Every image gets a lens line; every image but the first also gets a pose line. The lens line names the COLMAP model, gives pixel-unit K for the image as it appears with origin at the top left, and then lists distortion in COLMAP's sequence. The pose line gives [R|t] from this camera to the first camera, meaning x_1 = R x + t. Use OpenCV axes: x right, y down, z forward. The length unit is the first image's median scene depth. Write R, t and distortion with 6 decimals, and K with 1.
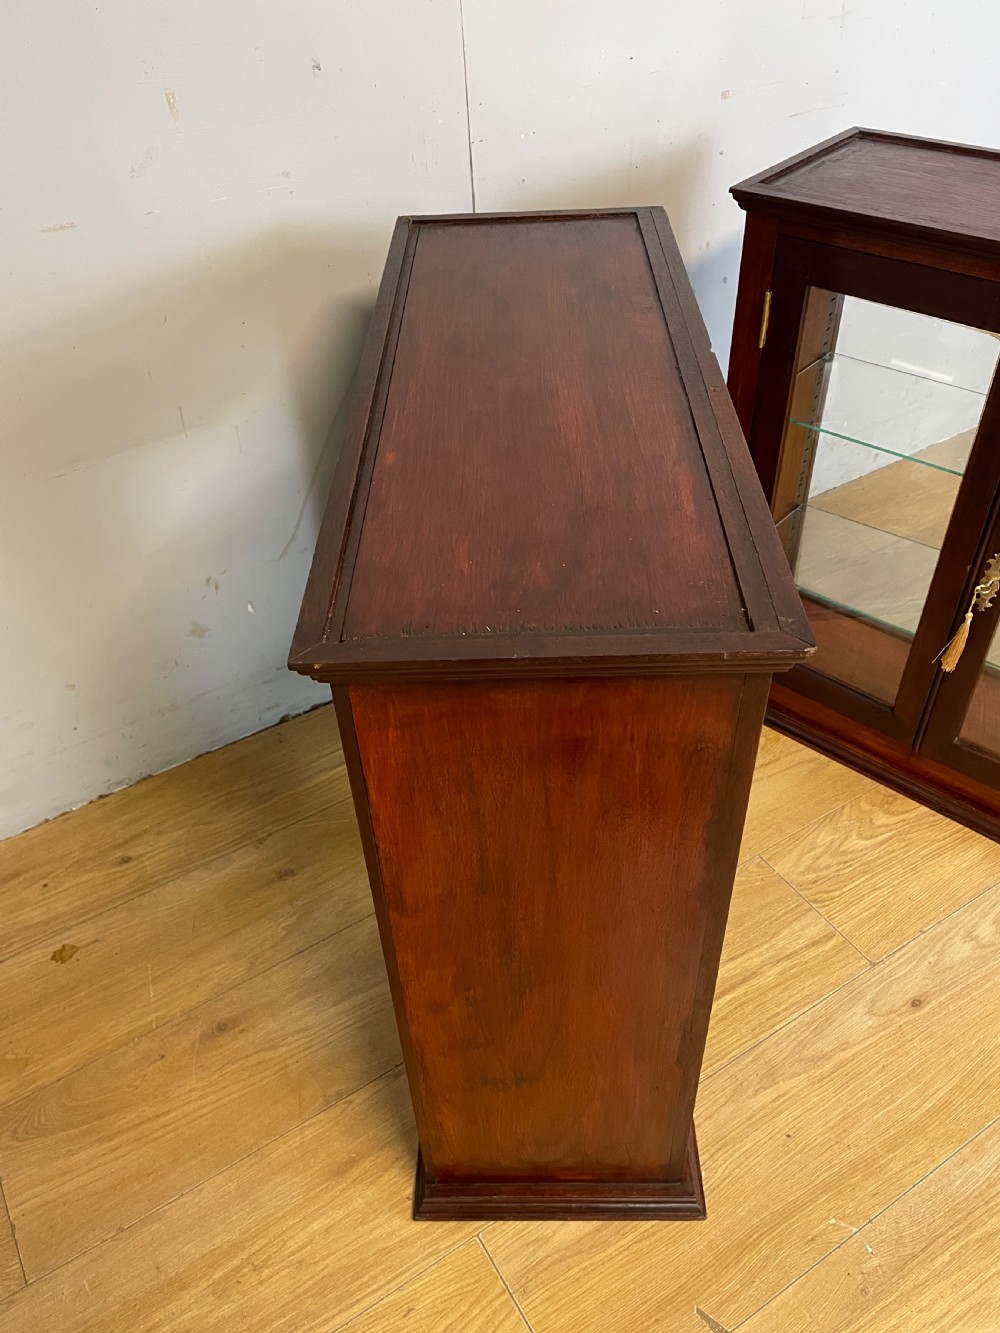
lens RADIAL K [[1017.8, 0, 505.4], [0, 1017.8, 671.5], [0, 0, 1]] dist [0.086711, -0.110498]
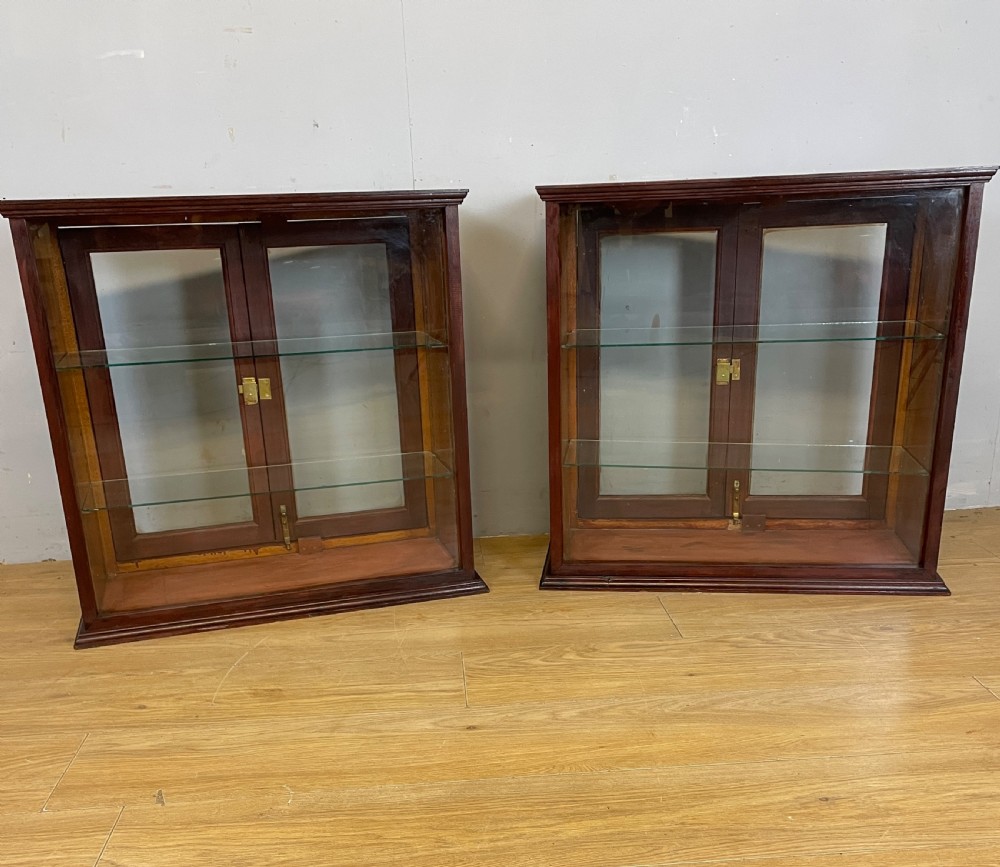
lens RADIAL K [[1016.9, 0, 491.7], [0, 1016.9, 544.2], [0, 0, 1]] dist [0.062299, 0.000000]
pose [[0.884275, 0.162374, -0.437828, 0.968988], [-0.309281, 0.906119, -0.288606, 0.490598], [0.349862, 0.390619, 0.851477, -0.135975]]
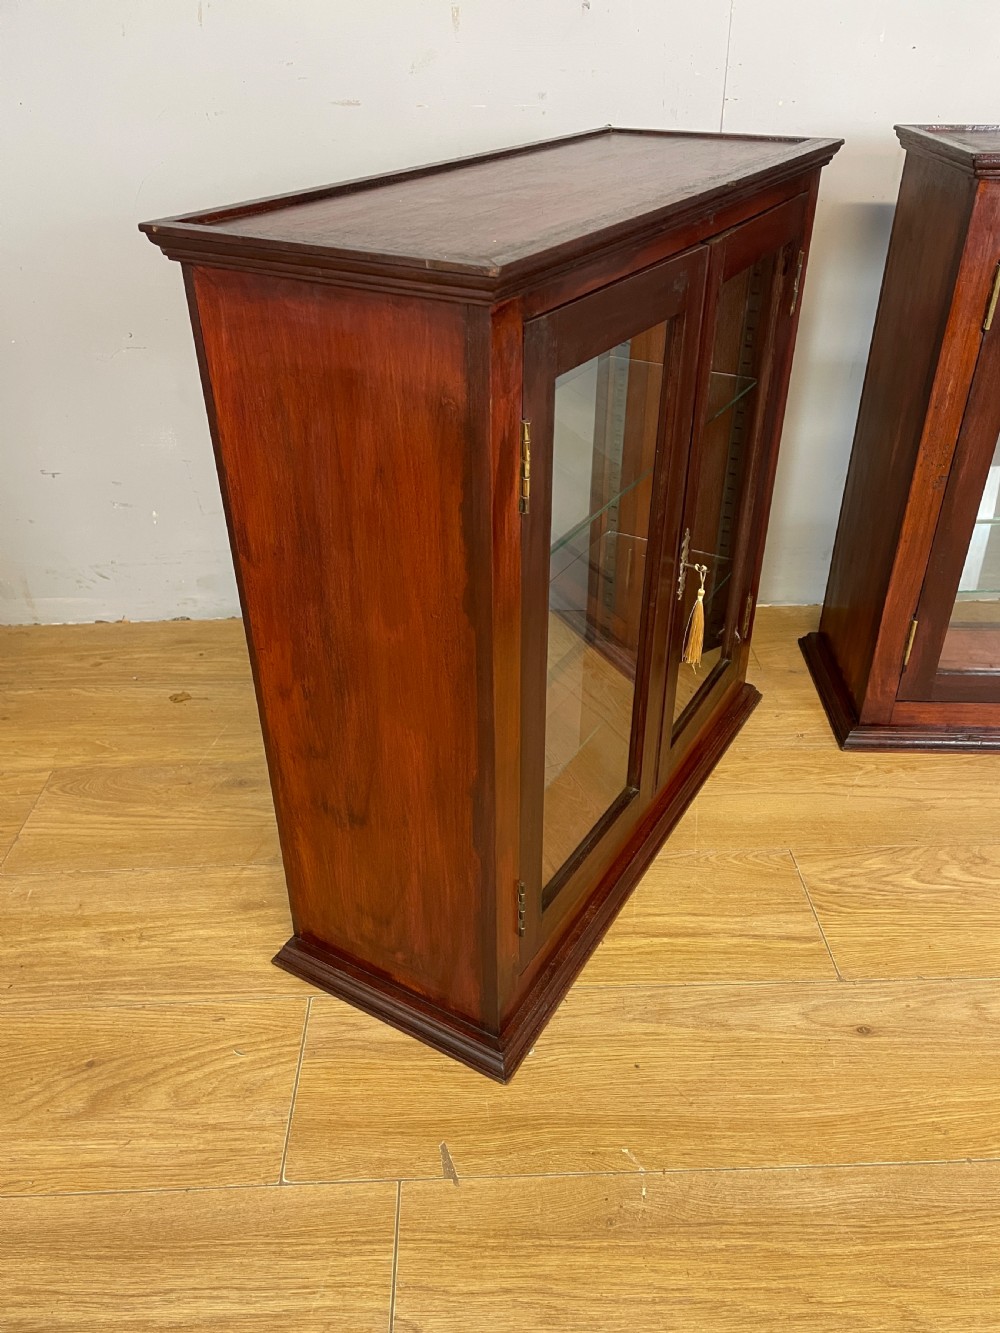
lens RADIAL K [[1017.8, 0, 505.7], [0, 1017.8, 666.4], [0, 0, 1]] dist [0.086711, -0.110498]
pose [[0.864955, 0.297809, -0.403934, 0.416157], [-0.350923, 0.934310, -0.062599, 0.205885], [0.358756, 0.195895, 0.912644, 0.053177]]
